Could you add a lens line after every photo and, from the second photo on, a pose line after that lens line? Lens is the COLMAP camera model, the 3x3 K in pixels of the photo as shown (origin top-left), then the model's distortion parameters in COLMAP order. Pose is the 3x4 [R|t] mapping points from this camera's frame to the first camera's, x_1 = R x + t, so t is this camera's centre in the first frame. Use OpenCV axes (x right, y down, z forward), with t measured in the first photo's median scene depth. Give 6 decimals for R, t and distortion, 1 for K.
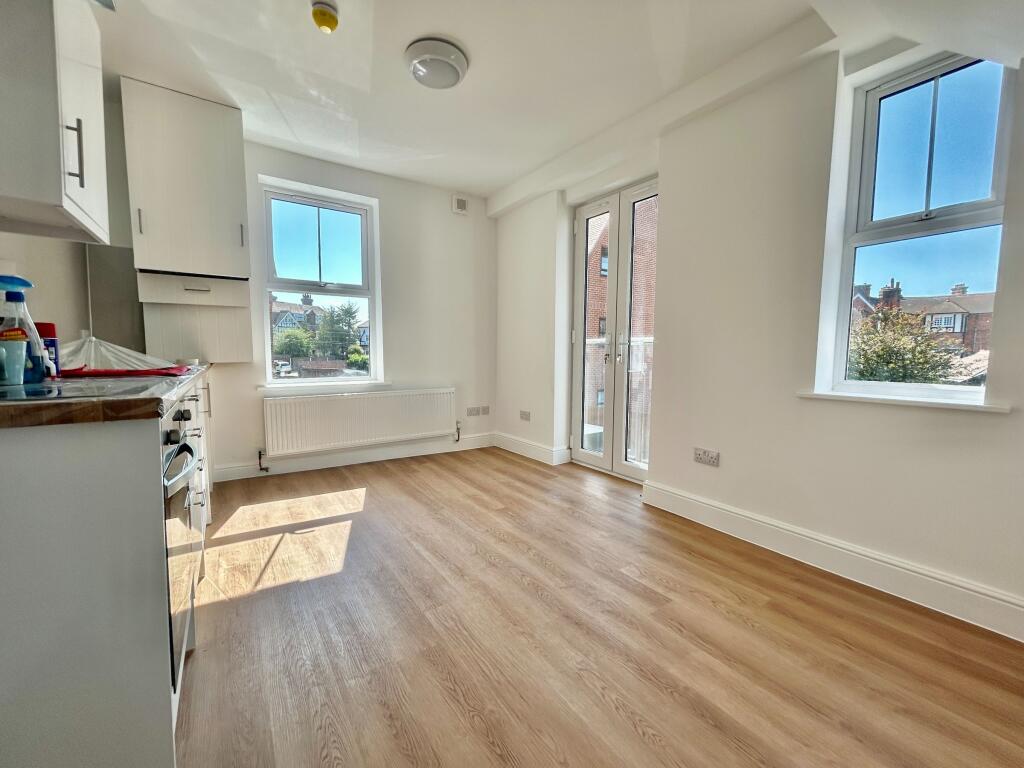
lens RADIAL K [[410.9, 0, 517.3], [0, 410.9, 381.9], [0, 0, 1]] dist [-0.002776, -0.000001]
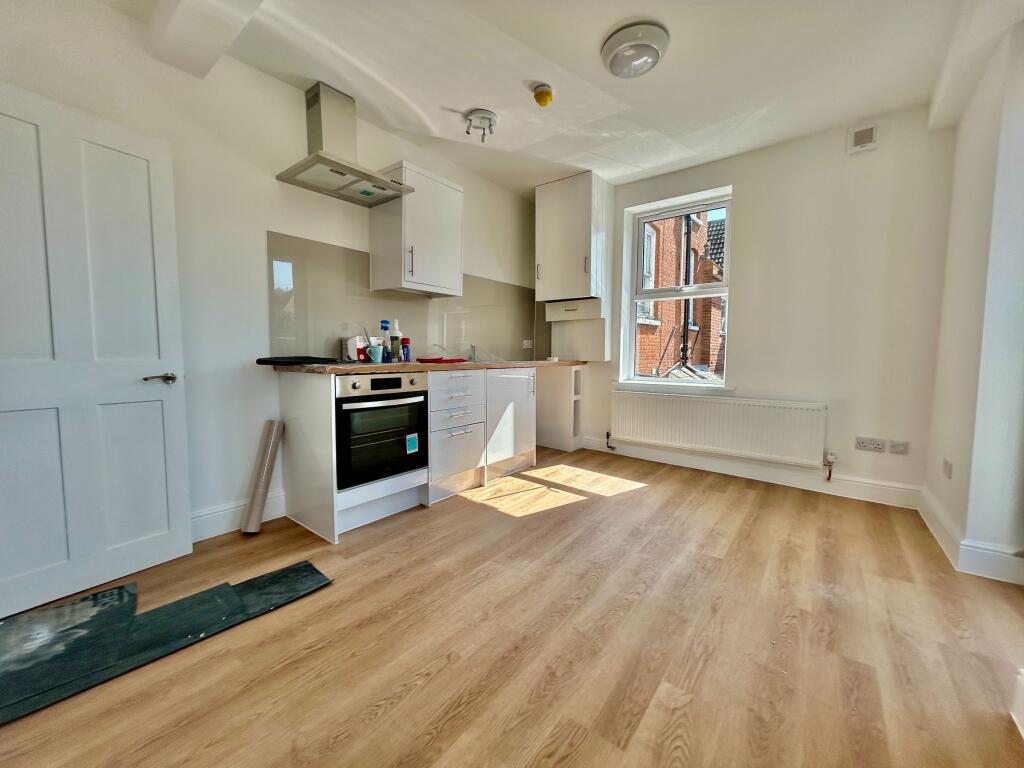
lens RADIAL K [[410.9, 0, 508.5], [0, 410.9, 382.5], [0, 0, 1]] dist [-0.002776, -0.000001]
pose [[0.283434, 0.066687, -0.956670, 0.556334], [-0.078364, 0.995854, 0.046201, -0.019542], [0.955785, 0.061873, 0.287485, 0.395278]]
